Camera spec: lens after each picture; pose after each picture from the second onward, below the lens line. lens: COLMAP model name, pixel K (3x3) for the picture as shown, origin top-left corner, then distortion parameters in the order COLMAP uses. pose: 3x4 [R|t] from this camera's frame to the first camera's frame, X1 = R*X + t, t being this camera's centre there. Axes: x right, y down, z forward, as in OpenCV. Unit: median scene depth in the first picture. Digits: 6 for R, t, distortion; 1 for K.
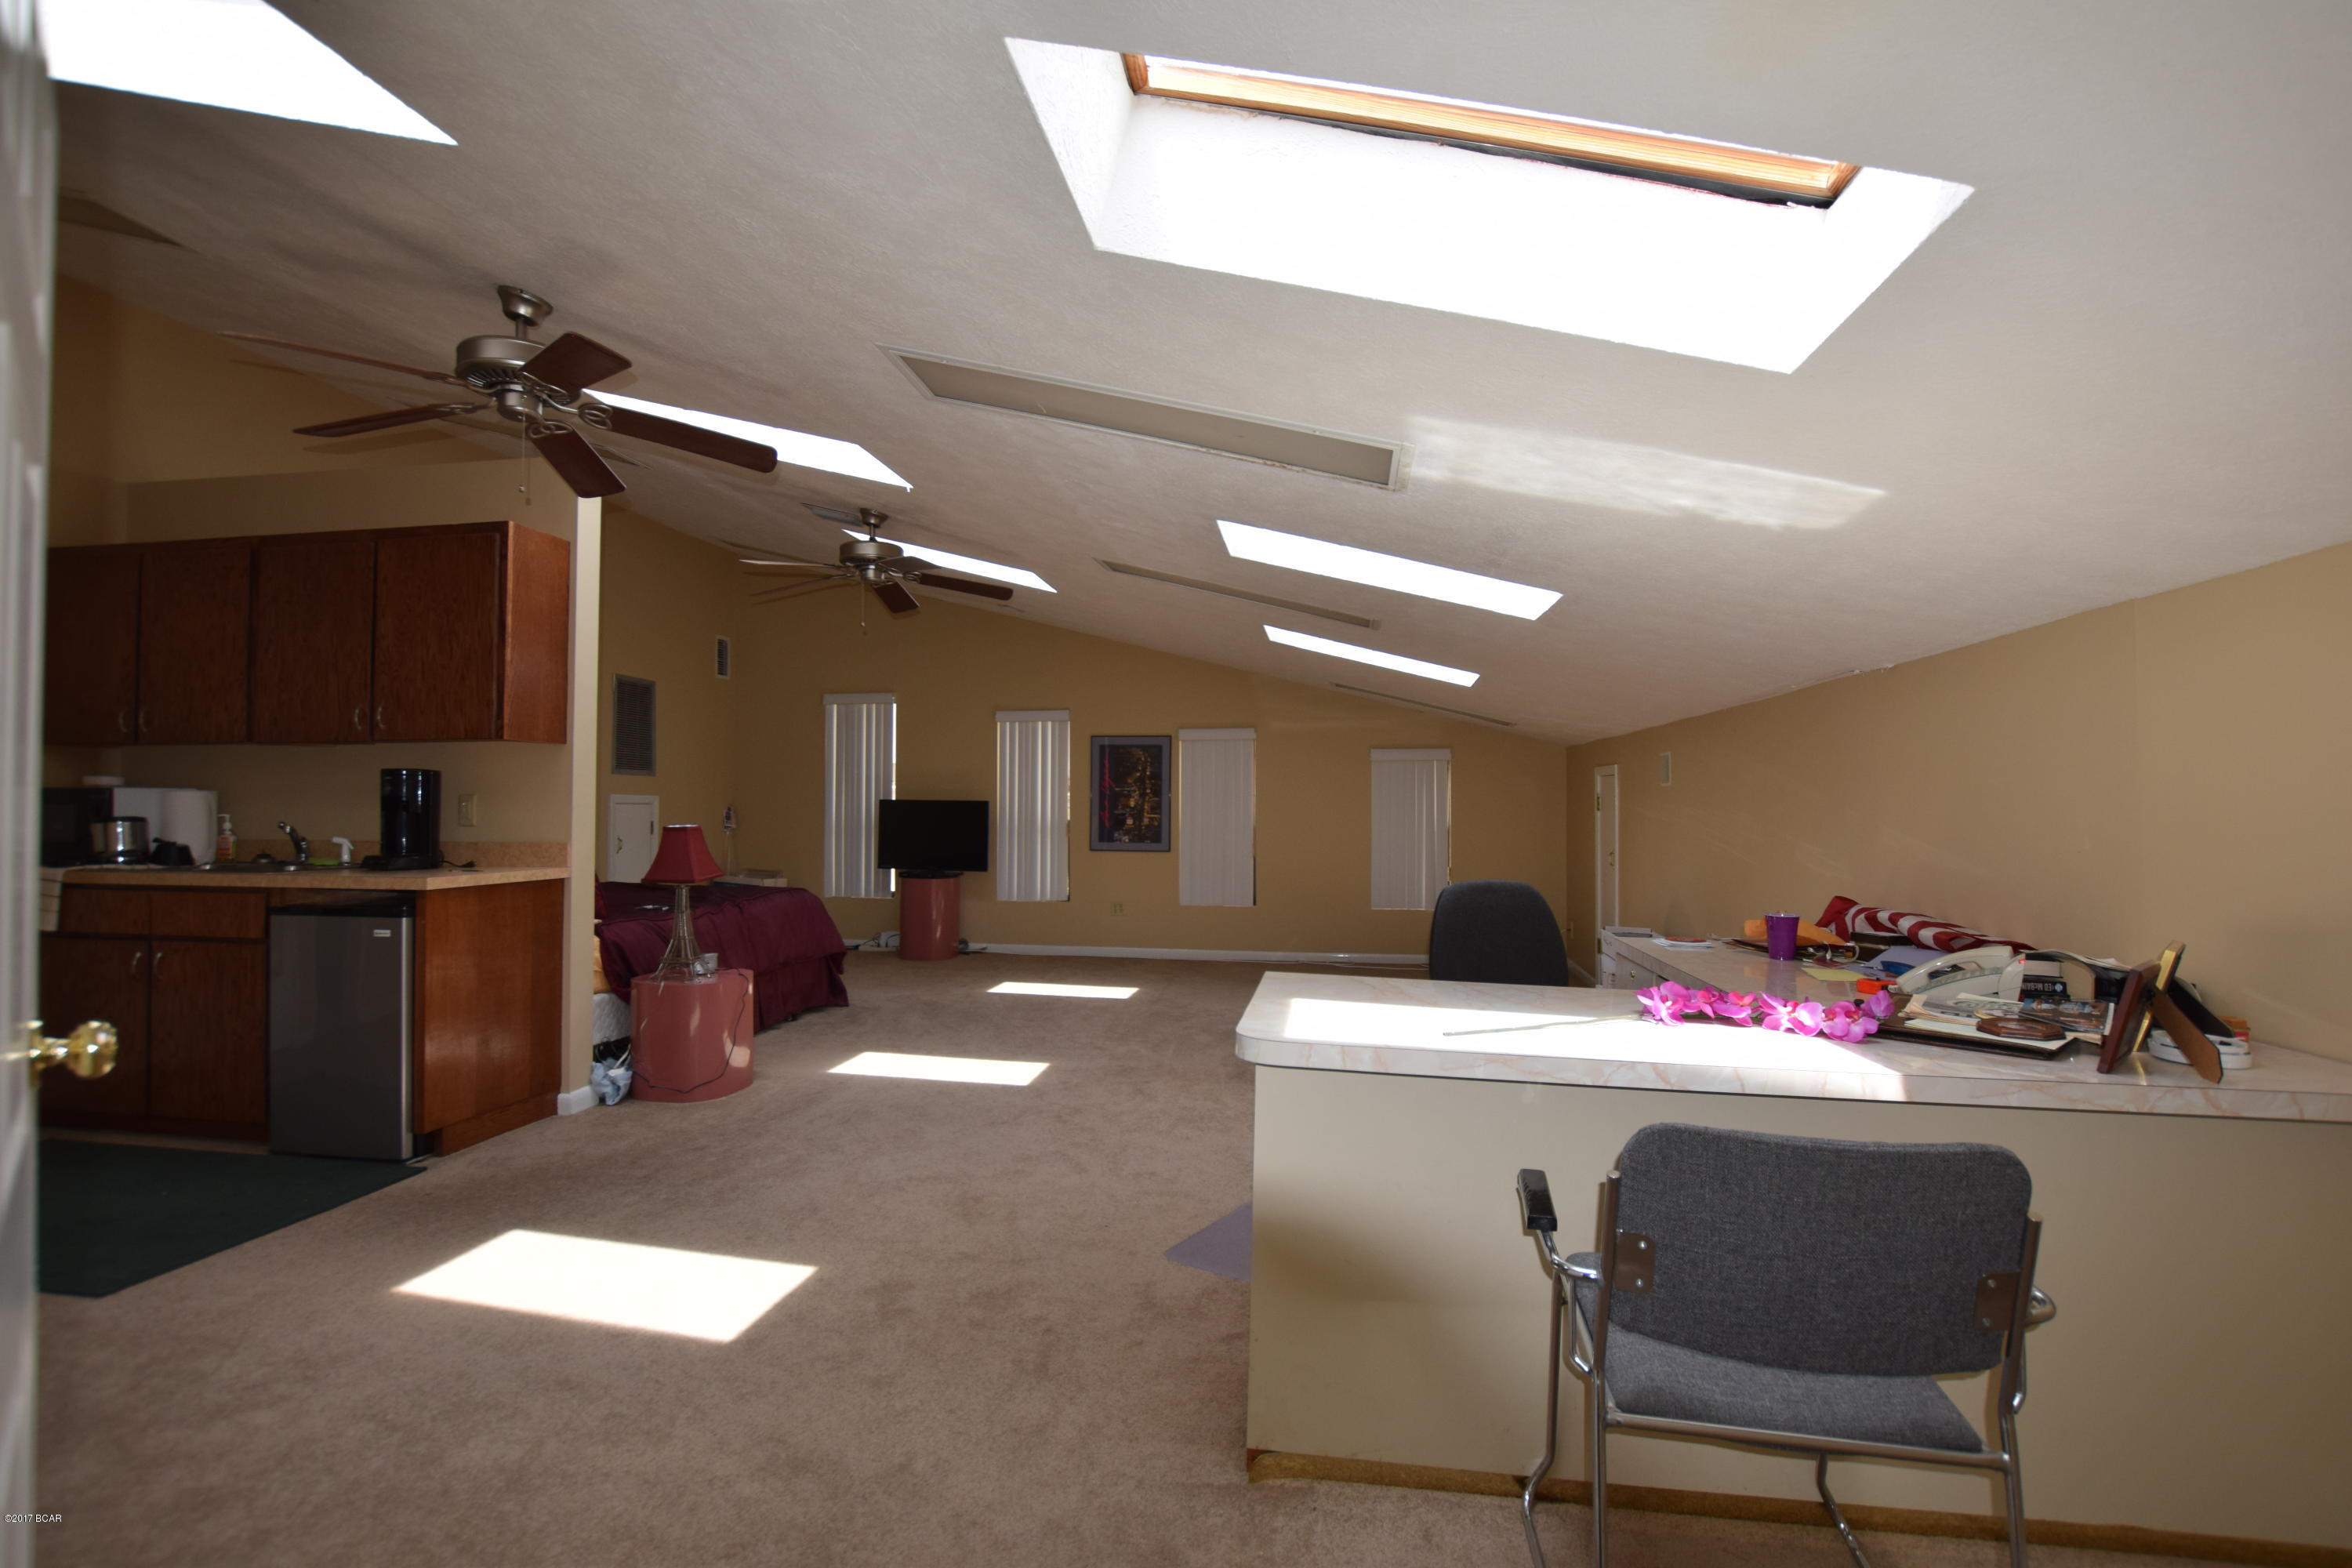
lens RADIAL K [[1074.7, 0, 1181.8], [0, 1074.7, 789.2], [0, 0, 1]] dist [-0.032008, 0.004037]
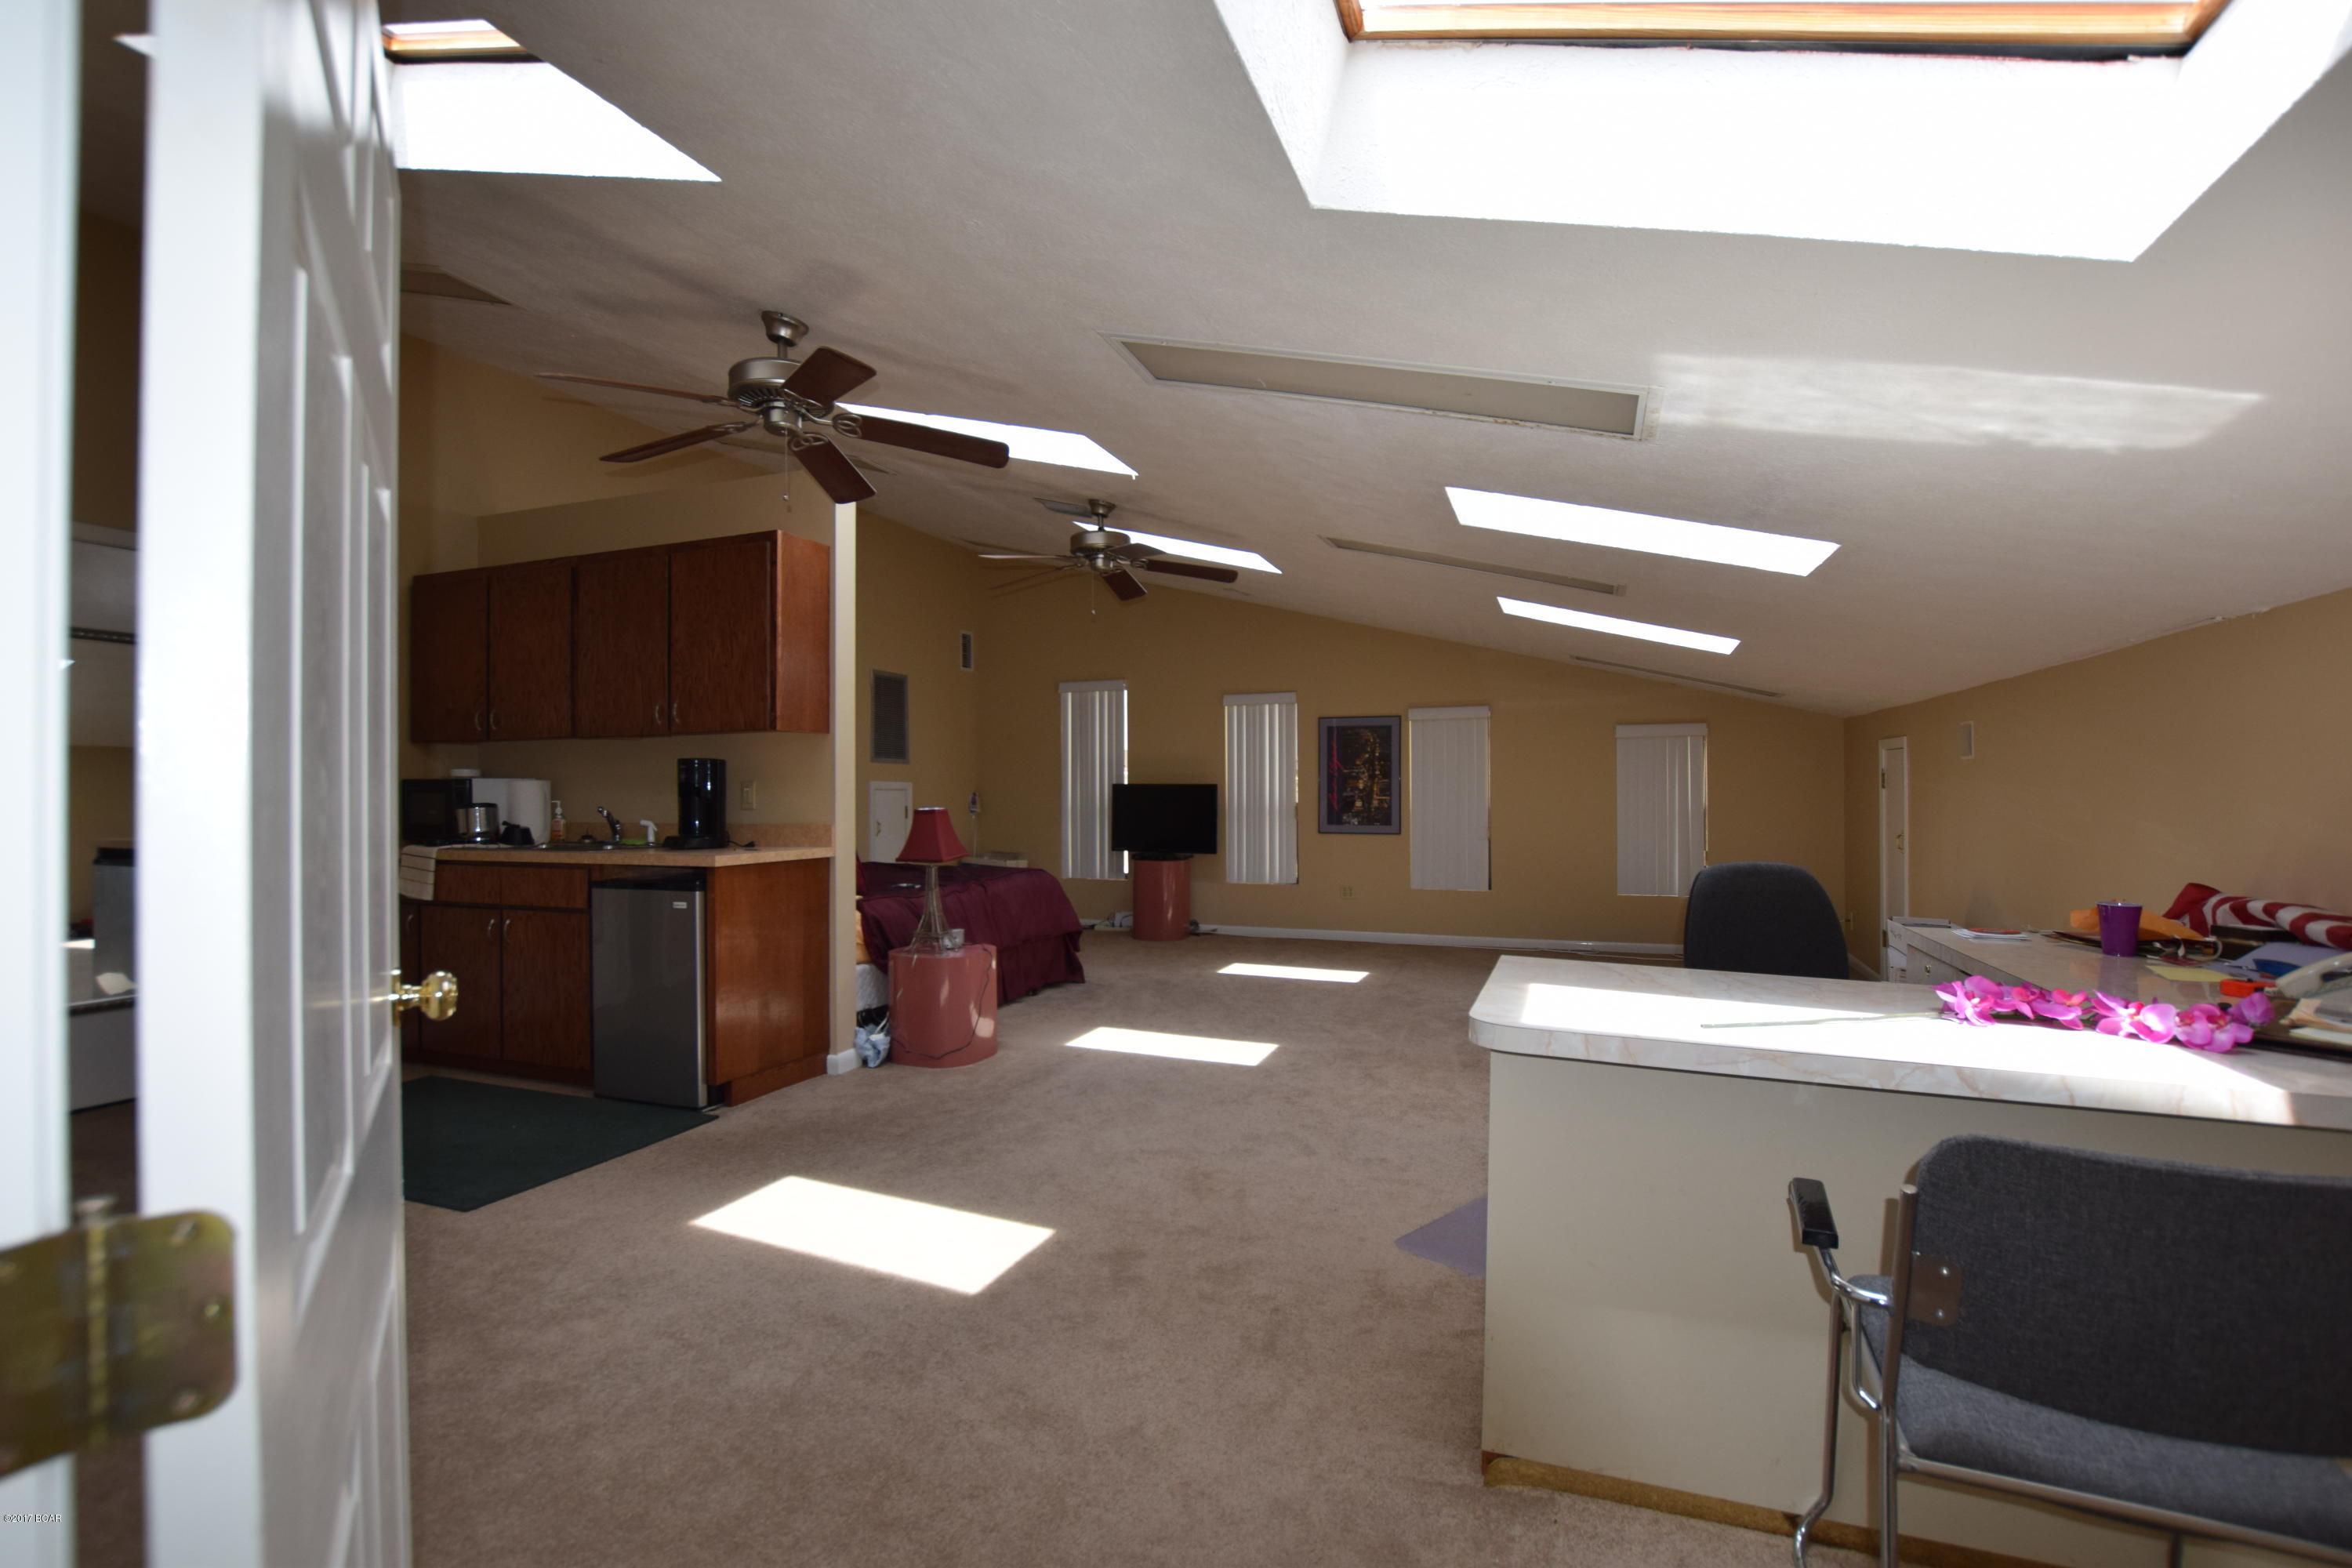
lens RADIAL K [[1074.7, 0, 1181.3], [0, 1074.7, 789.0], [0, 0, 1]] dist [-0.032008, 0.004037]
pose [[0.977477, -0.008532, -0.210868, 0.001432], [0.011551, 0.999848, 0.013090, 0.004198], [0.210724, -0.015231, 0.977427, 0.008511]]
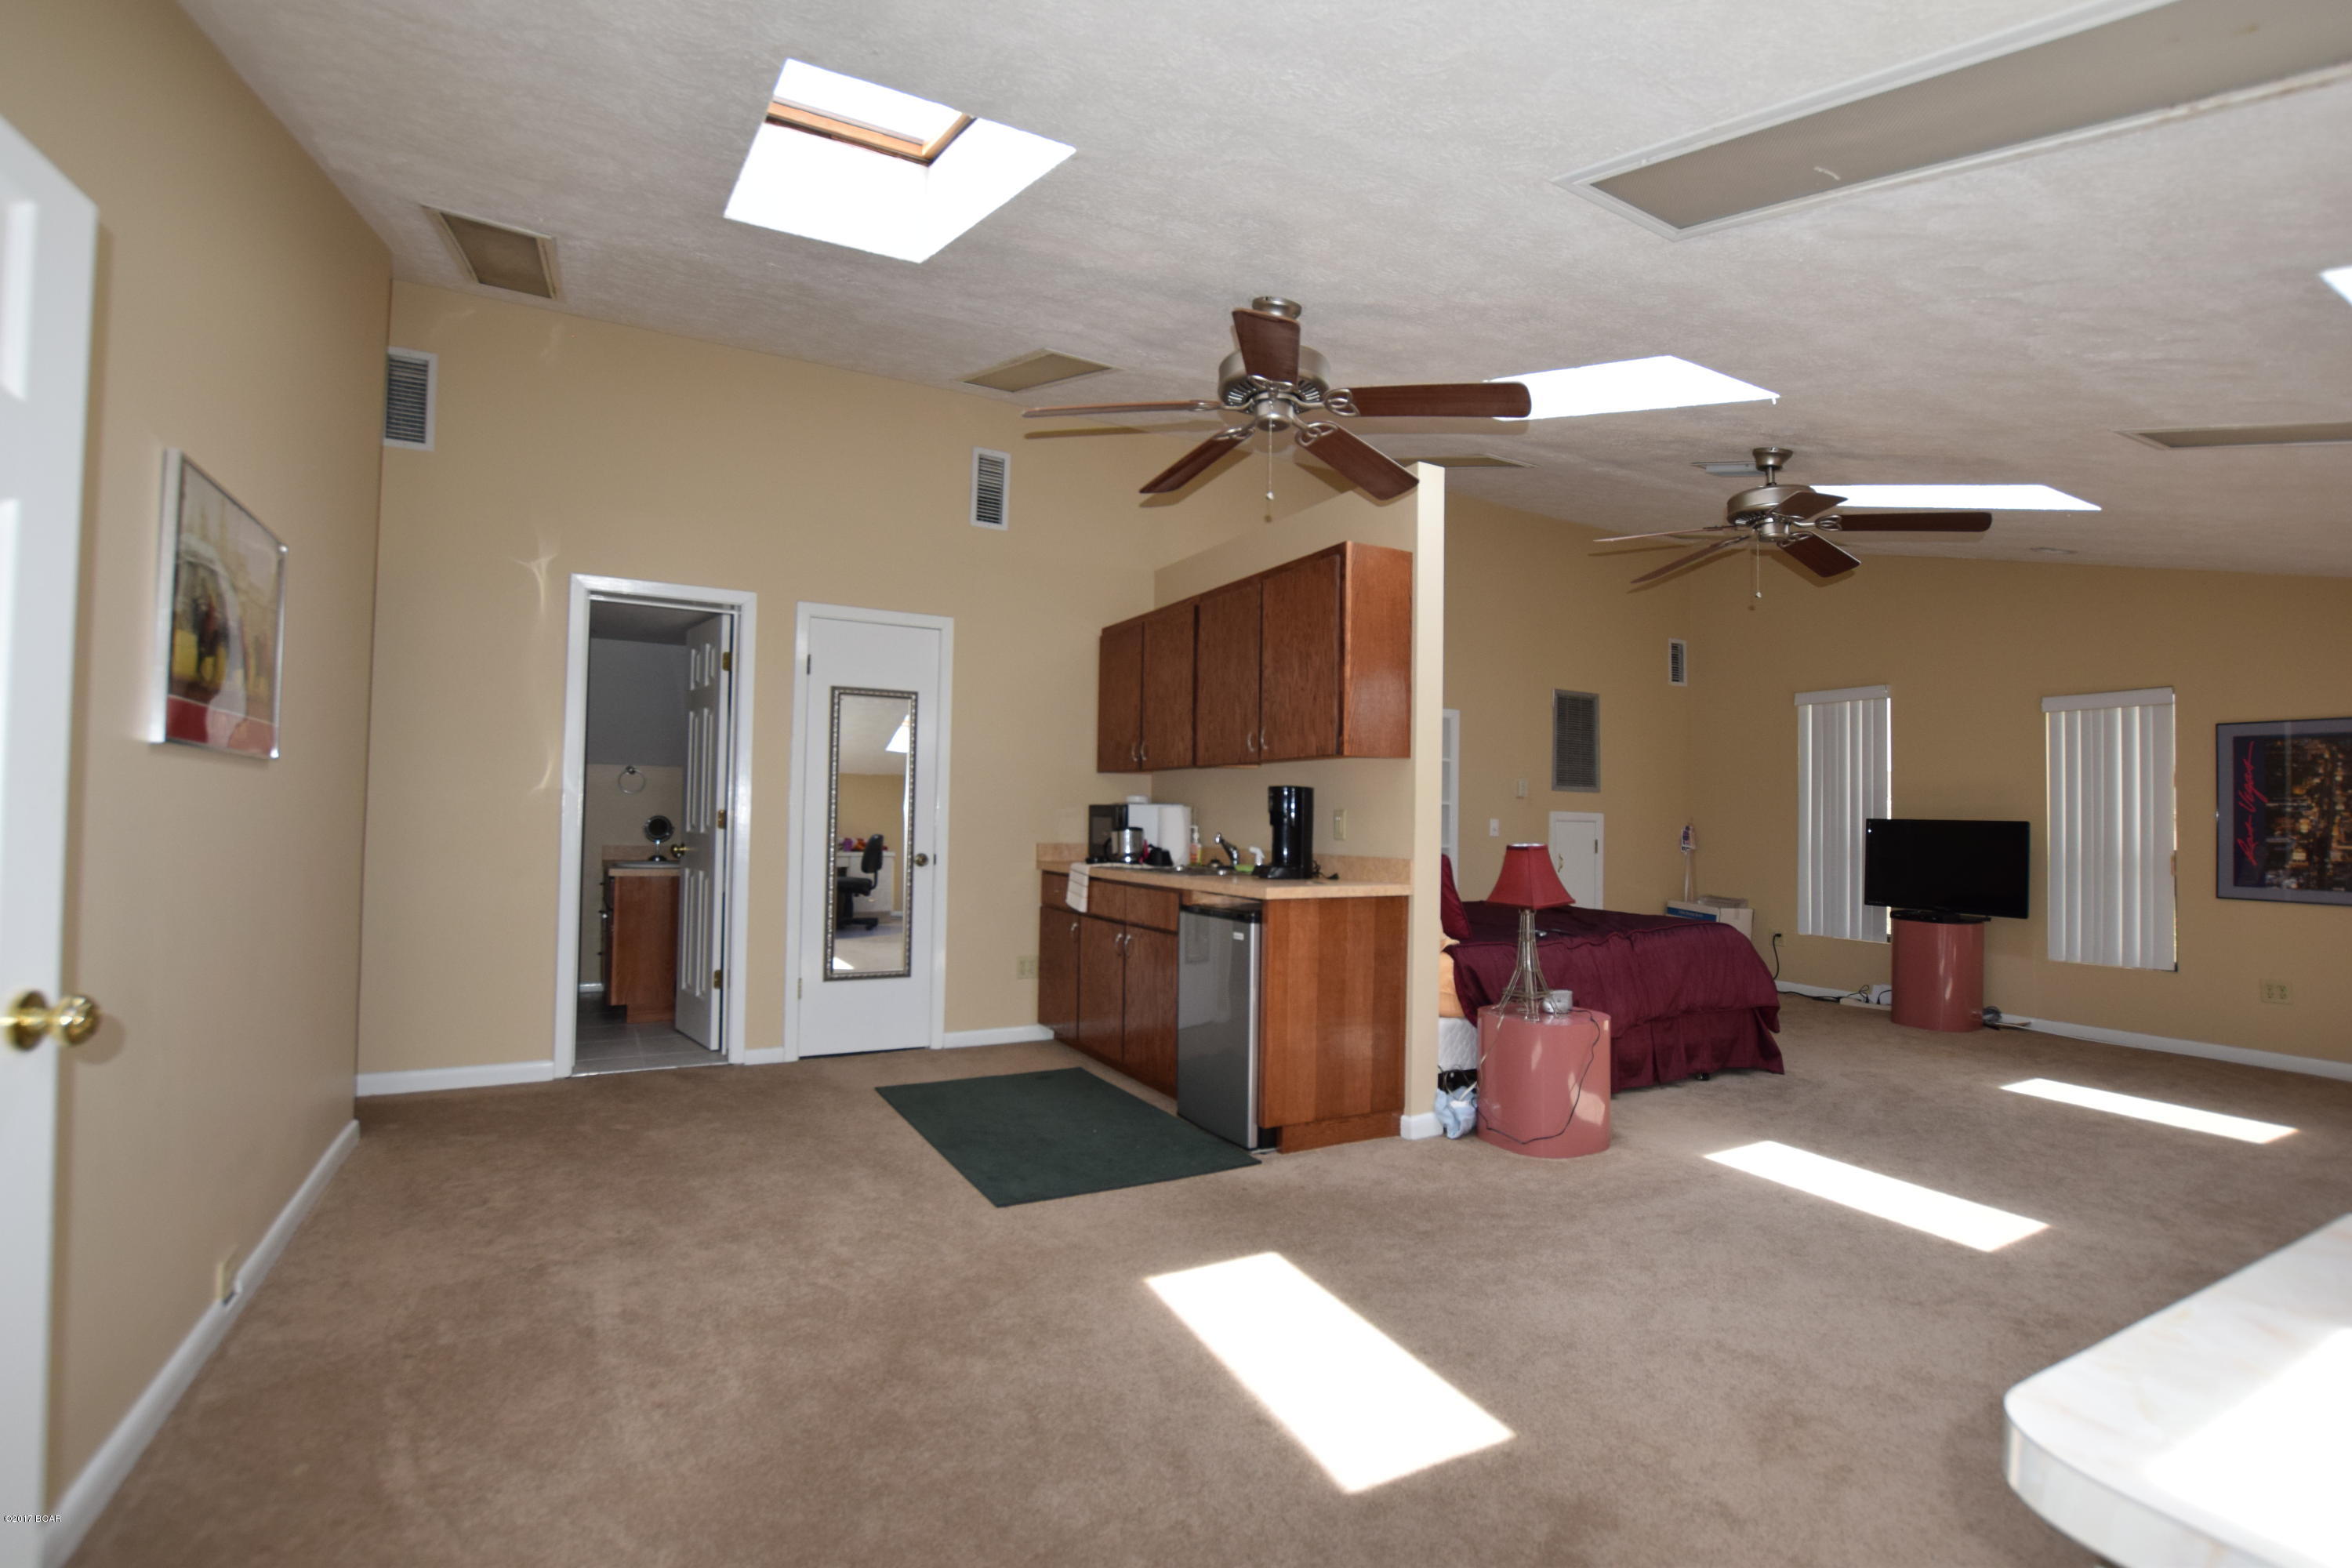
lens RADIAL K [[1074.7, 0, 1179.6], [0, 1074.7, 788.3], [0, 0, 1]] dist [-0.032008, 0.004037]
pose [[0.608809, -0.015419, -0.793167, 0.083272], [0.000468, 0.999818, -0.019077, 0.004410], [0.793316, 0.011243, 0.608706, 0.251585]]
